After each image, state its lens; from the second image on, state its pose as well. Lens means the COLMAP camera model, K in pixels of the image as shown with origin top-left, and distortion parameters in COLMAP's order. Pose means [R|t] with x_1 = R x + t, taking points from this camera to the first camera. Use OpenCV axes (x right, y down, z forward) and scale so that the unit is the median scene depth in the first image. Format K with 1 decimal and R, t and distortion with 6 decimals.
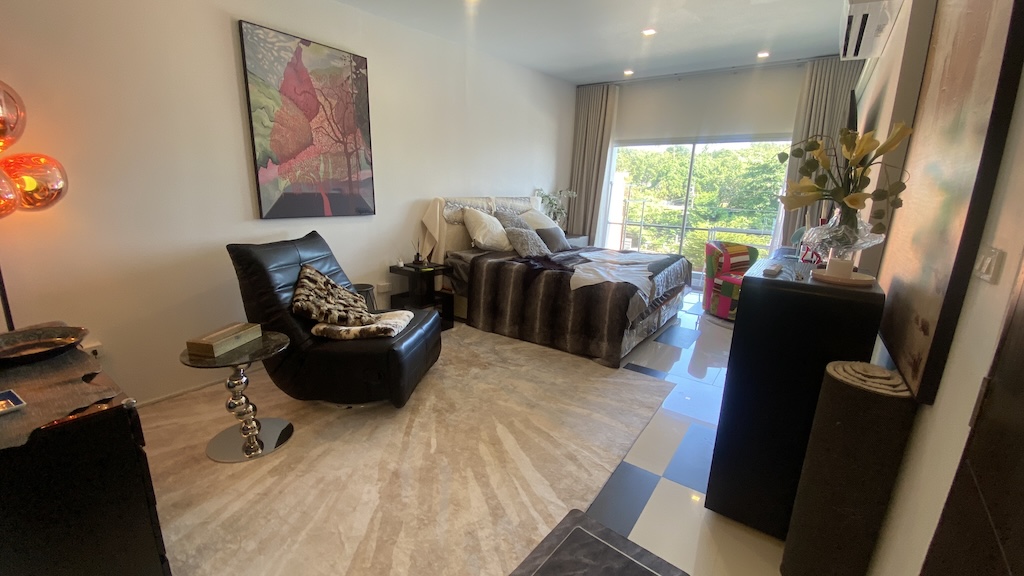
lens RADIAL K [[408.1, 0, 512.4], [0, 408.1, 285.4], [0, 0, 1]] dist [0.001104, -0.000133]
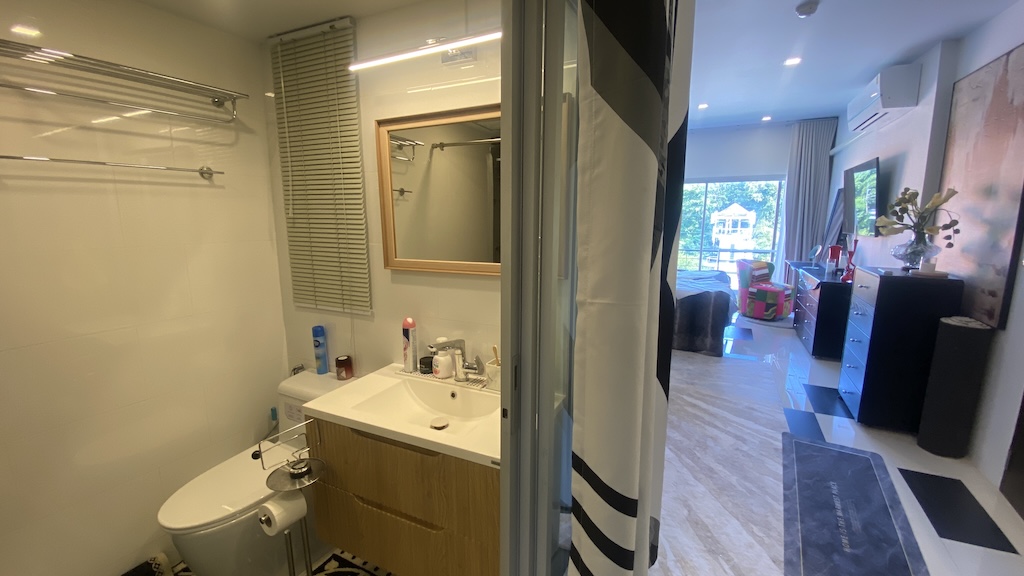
lens RADIAL K [[418.4, 0, 505.7], [0, 418.4, 286.9], [0, 0, 1]] dist [0.000092, -0.000270]
pose [[0.988227, -0.051734, 0.143985, -0.608563], [0.061488, 0.996045, -0.064136, 0.021947], [-0.140097, 0.072234, 0.987499, -0.252937]]
